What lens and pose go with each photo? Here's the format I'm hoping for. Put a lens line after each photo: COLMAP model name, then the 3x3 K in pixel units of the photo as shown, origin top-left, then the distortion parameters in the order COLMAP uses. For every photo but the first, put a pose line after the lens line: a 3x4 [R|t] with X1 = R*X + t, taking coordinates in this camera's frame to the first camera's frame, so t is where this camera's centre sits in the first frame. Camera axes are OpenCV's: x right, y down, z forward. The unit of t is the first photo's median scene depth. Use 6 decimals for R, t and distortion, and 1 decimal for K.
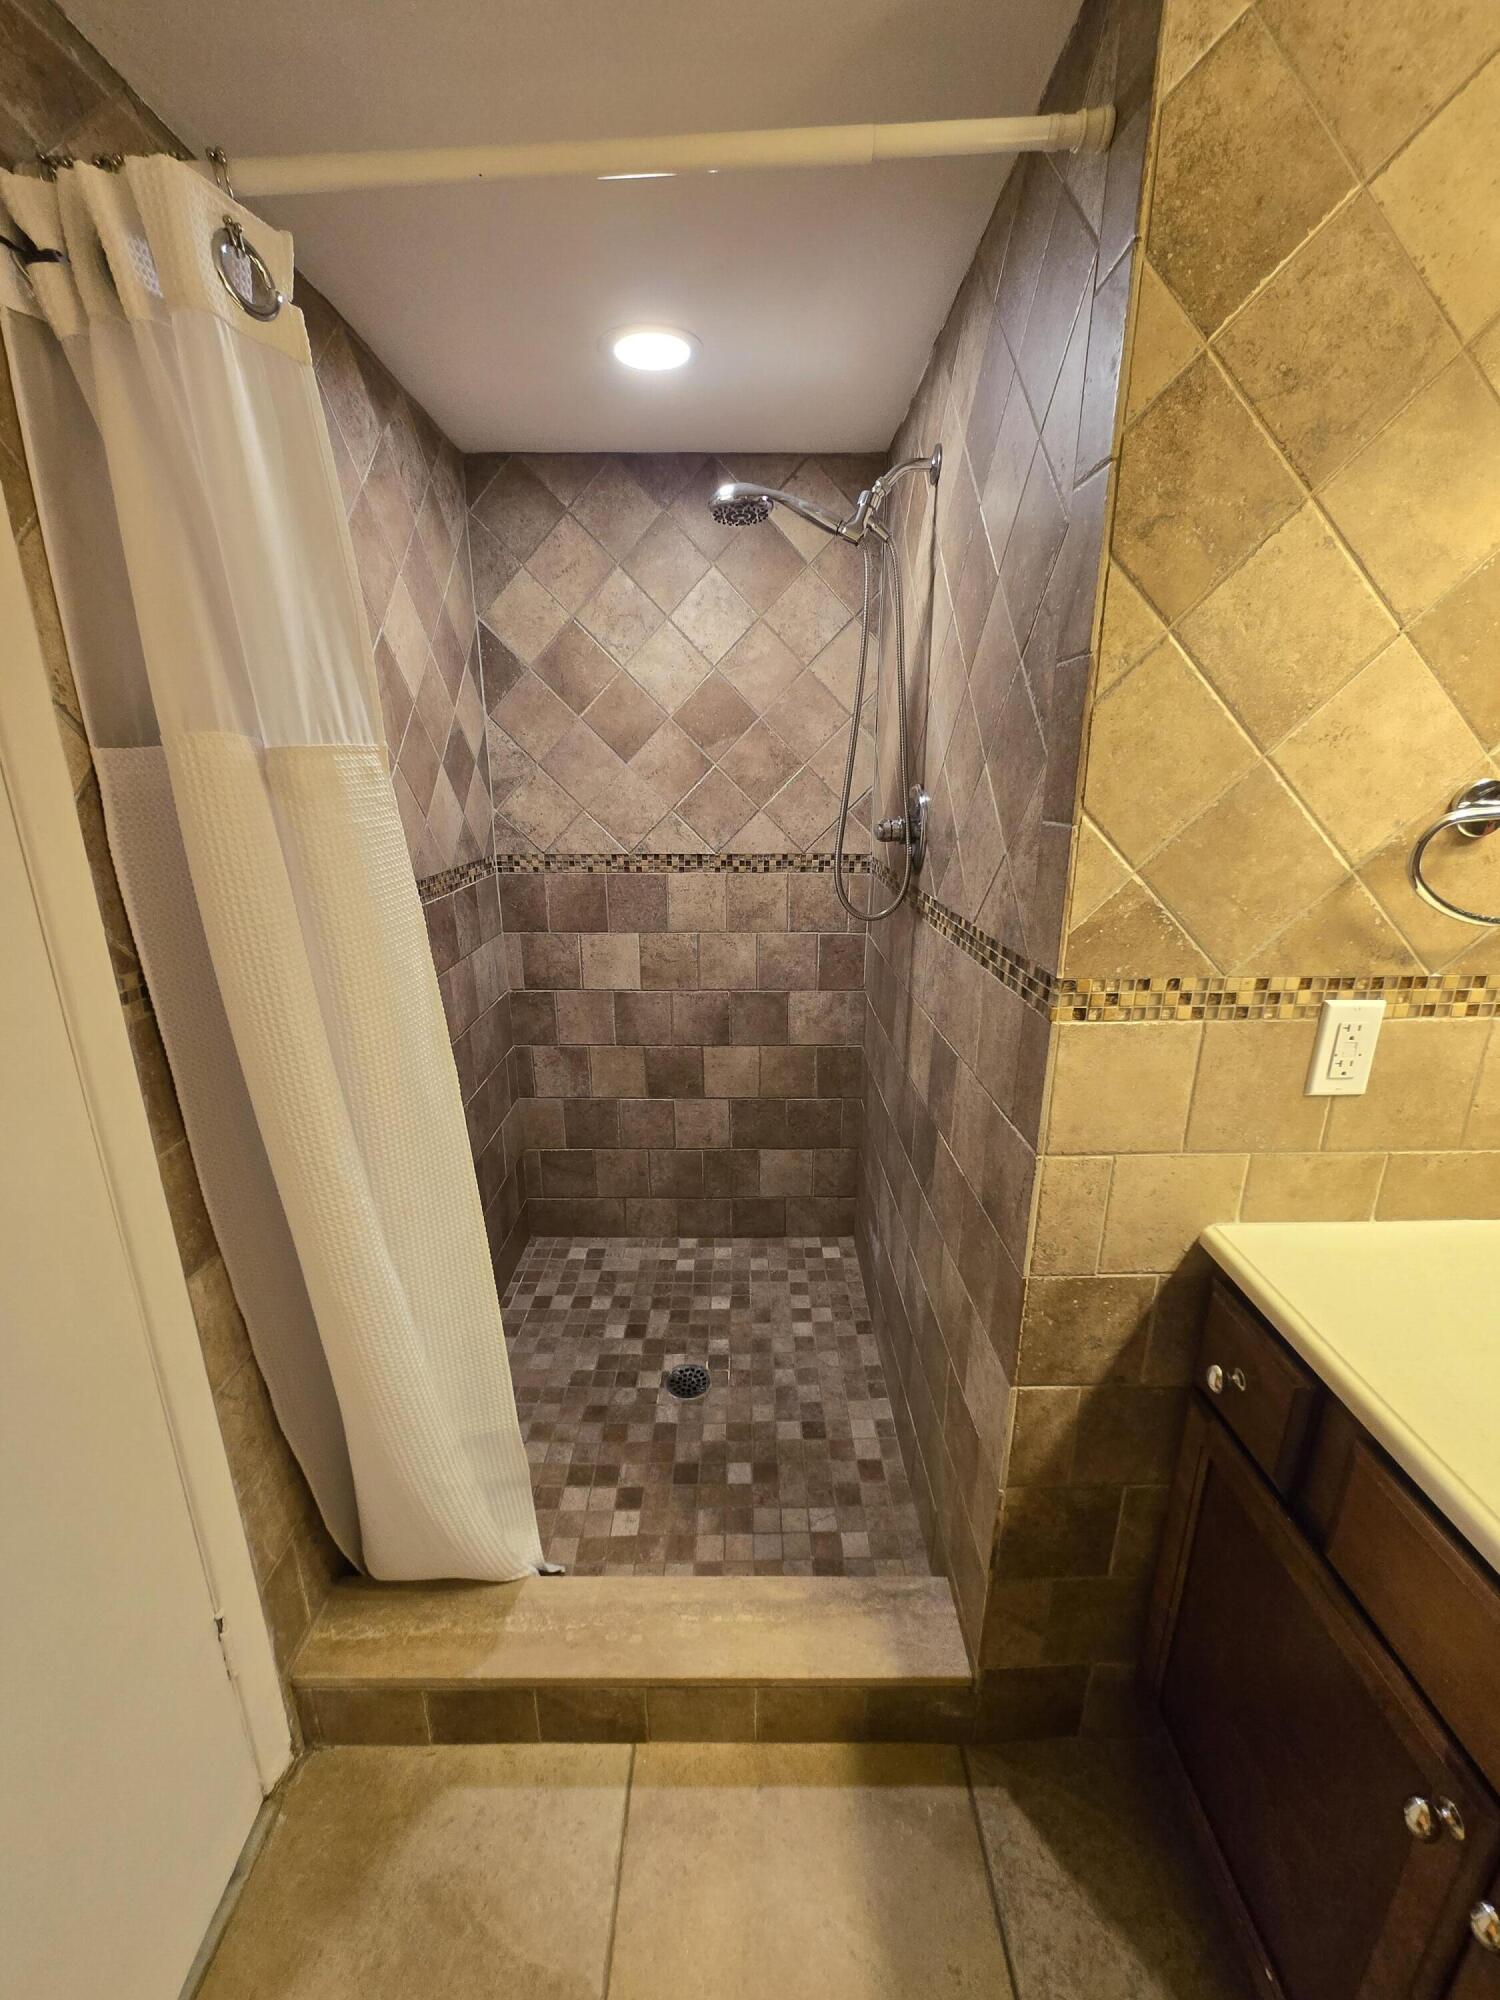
lens RADIAL K [[782.8, 0, 744.1], [0, 782.8, 1000.2], [0, 0, 1]] dist [0.002443, -0.001233]
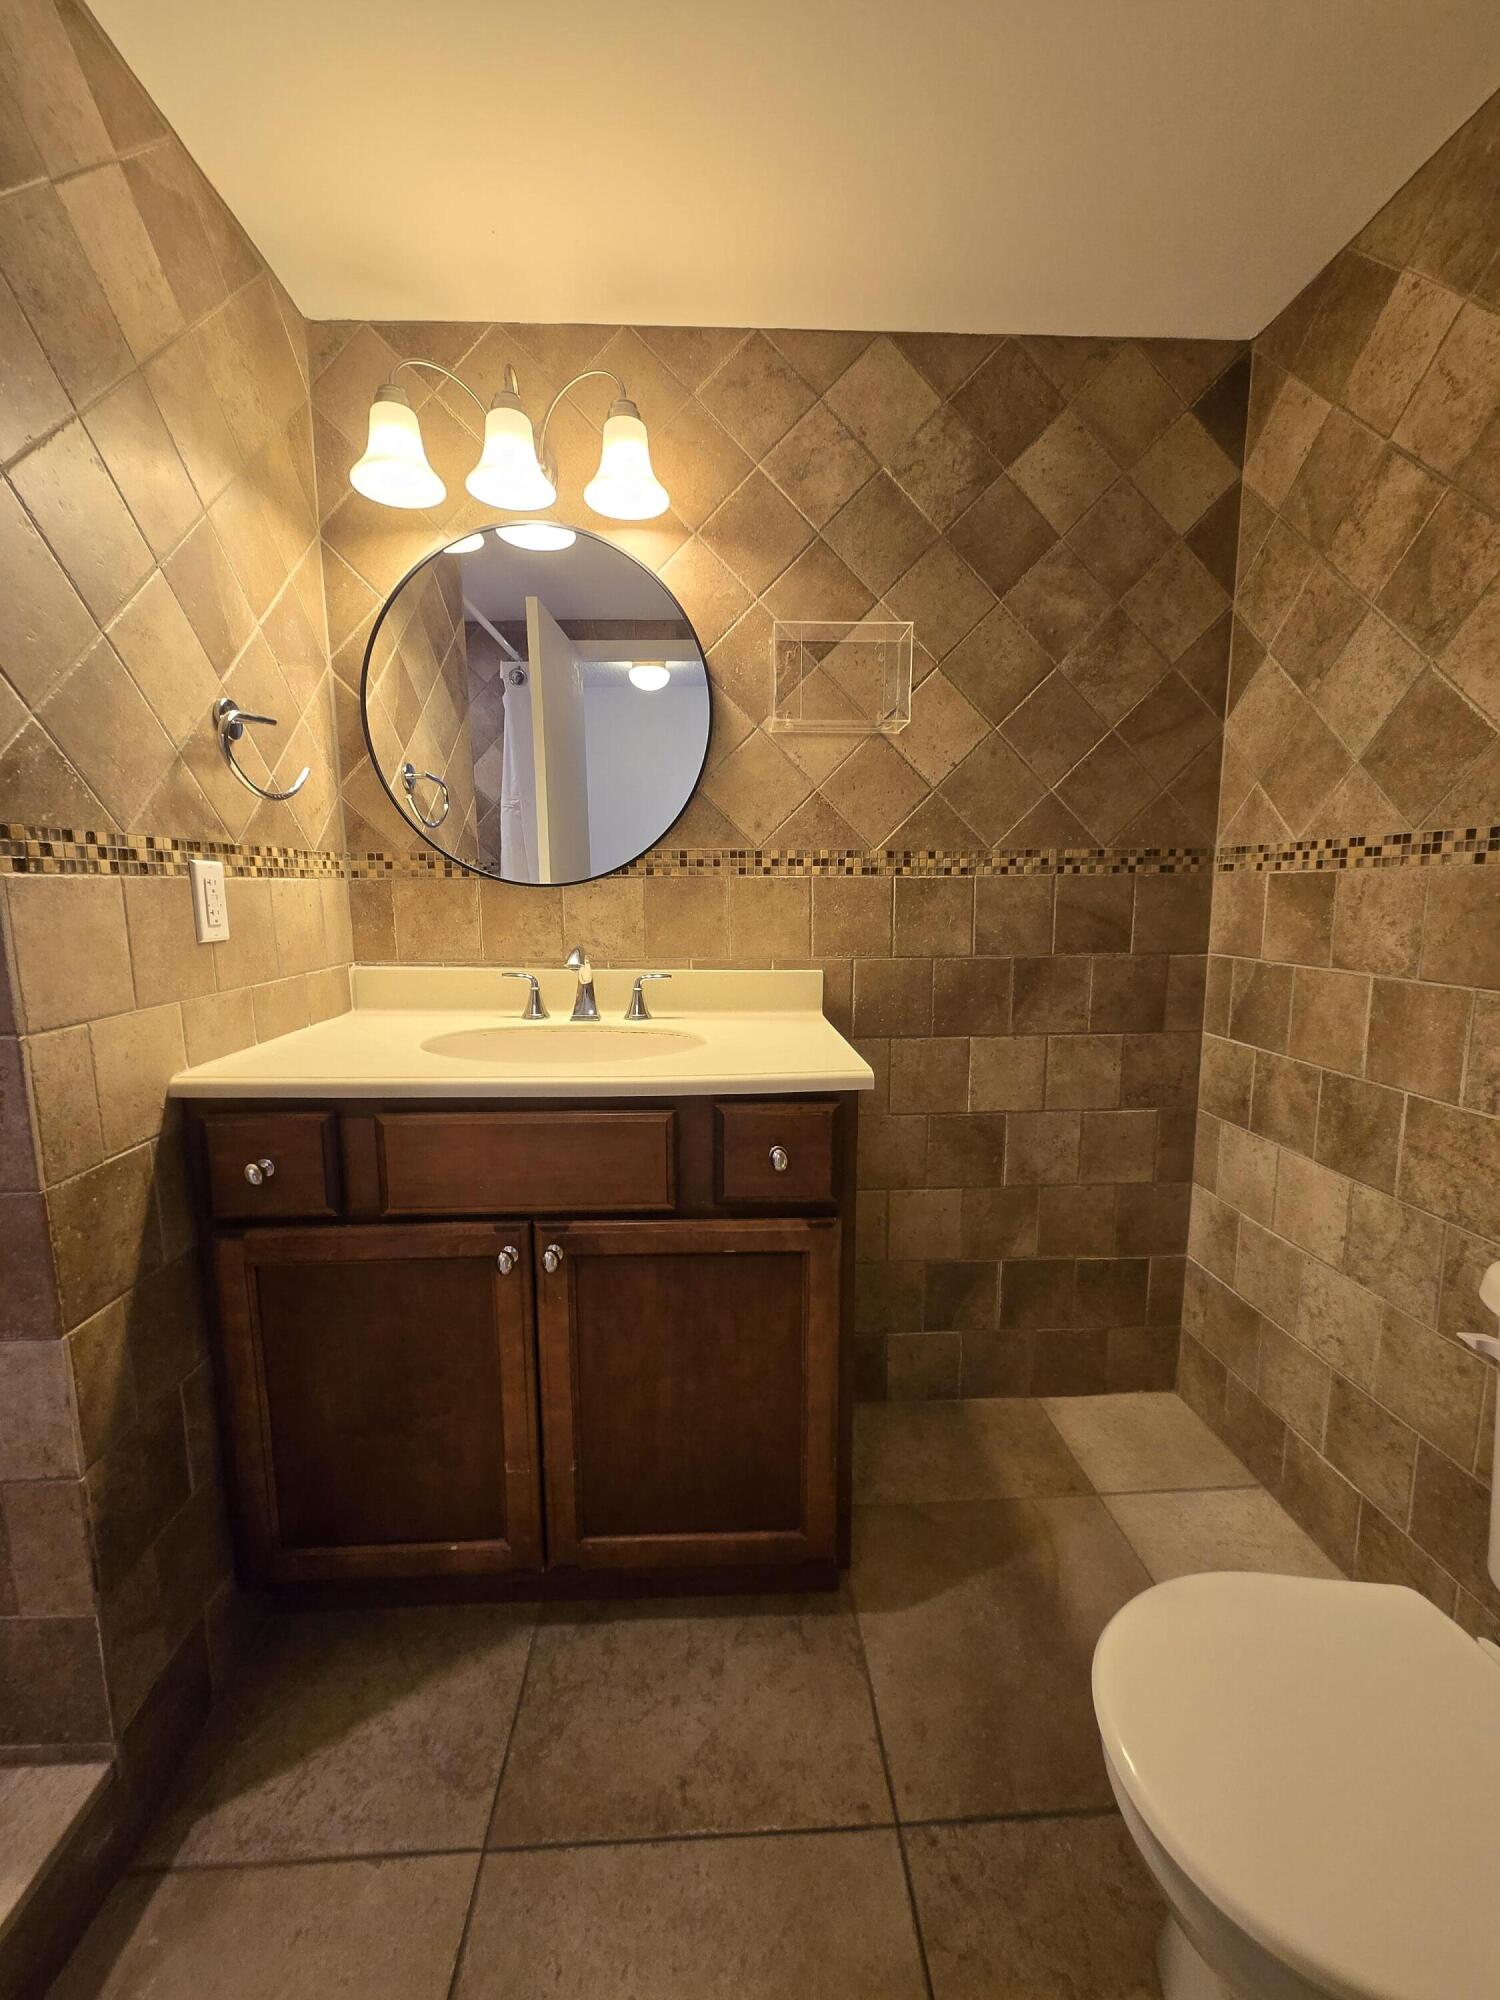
lens RADIAL K [[782.8, 0, 748.8], [0, 782.8, 993.8], [0, 0, 1]] dist [0.002443, -0.001233]
pose [[-0.035025, -0.140124, 0.989514, -0.527073], [0.286845, 0.947052, 0.144264, 0.270460], [-0.957337, 0.288890, 0.007023, 0.213659]]
